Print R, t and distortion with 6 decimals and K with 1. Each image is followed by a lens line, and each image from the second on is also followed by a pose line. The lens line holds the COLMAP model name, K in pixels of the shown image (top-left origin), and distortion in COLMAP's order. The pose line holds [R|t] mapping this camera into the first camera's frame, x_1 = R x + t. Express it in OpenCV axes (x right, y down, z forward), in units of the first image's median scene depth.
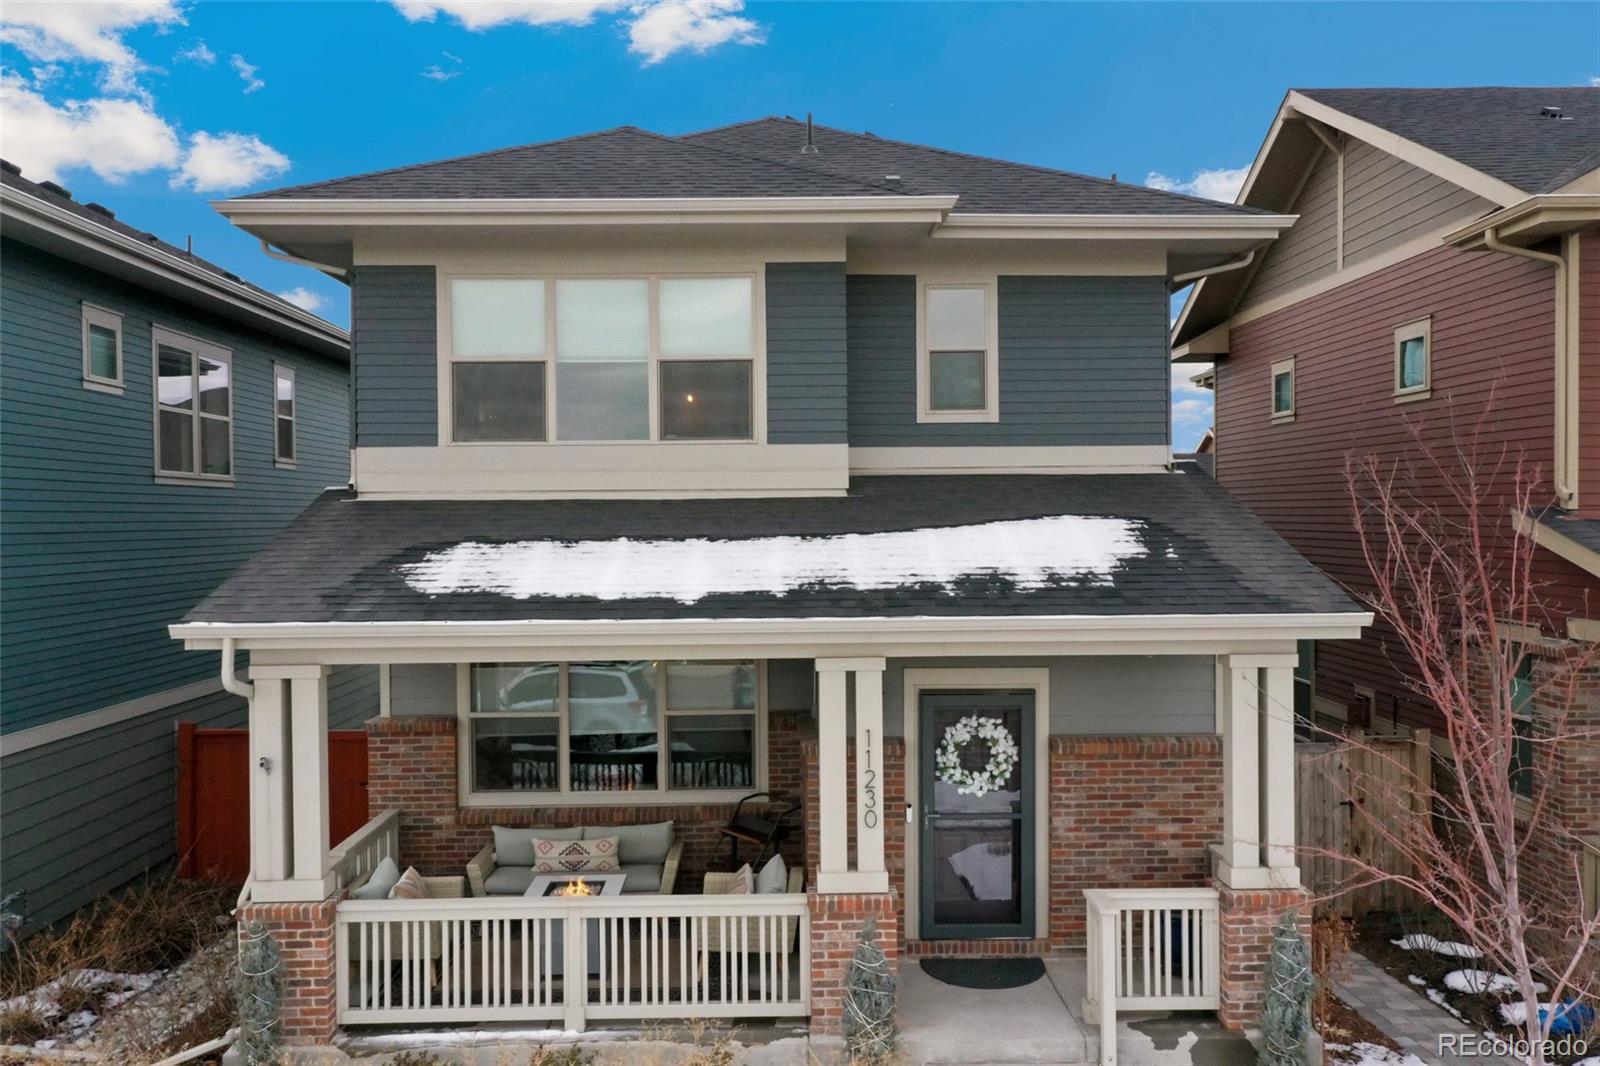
lens RADIAL K [[1271.6, 0, 803.6], [0, 1271.6, 531.7], [0, 0, 1]] dist [0.011793, 0.006669]
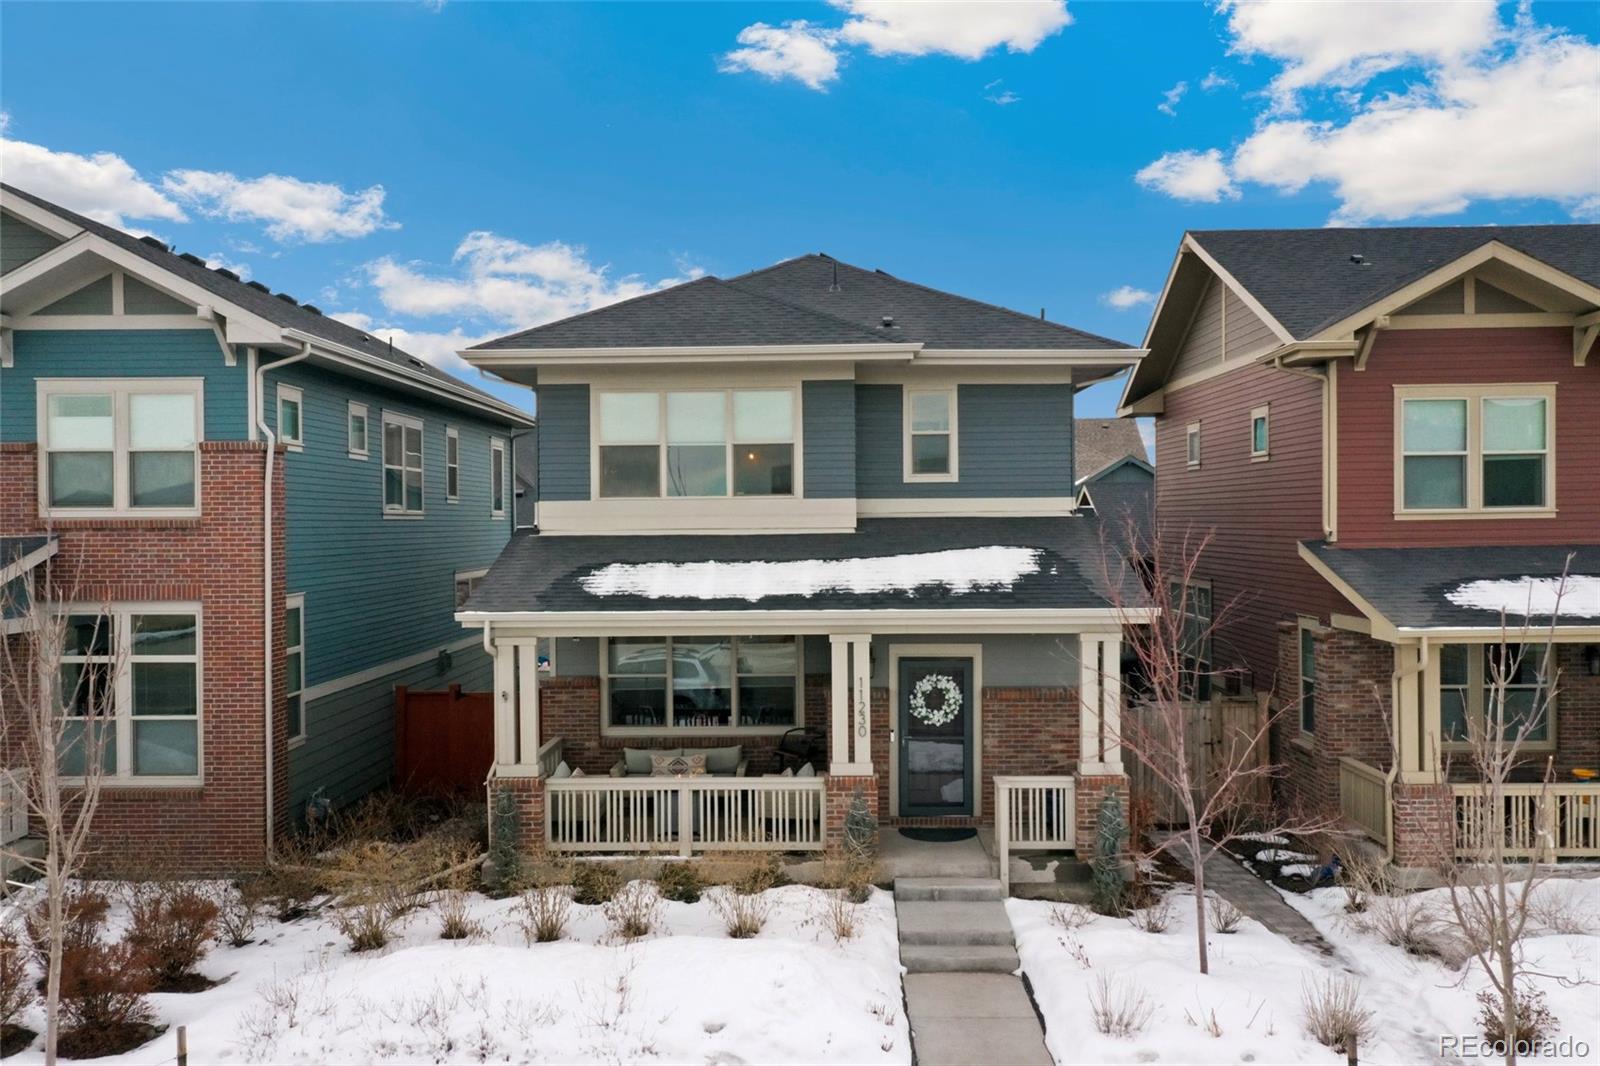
lens RADIAL K [[1271.6, 0, 801.2], [0, 1271.6, 537.2], [0, 0, 1]] dist [0.011793, 0.006669]
pose [[0.999062, 0.000688, -0.043304, 0.036314], [-0.000610, 0.999998, 0.001834, -0.025479], [0.043305, -0.001806, 0.999060, -0.542594]]
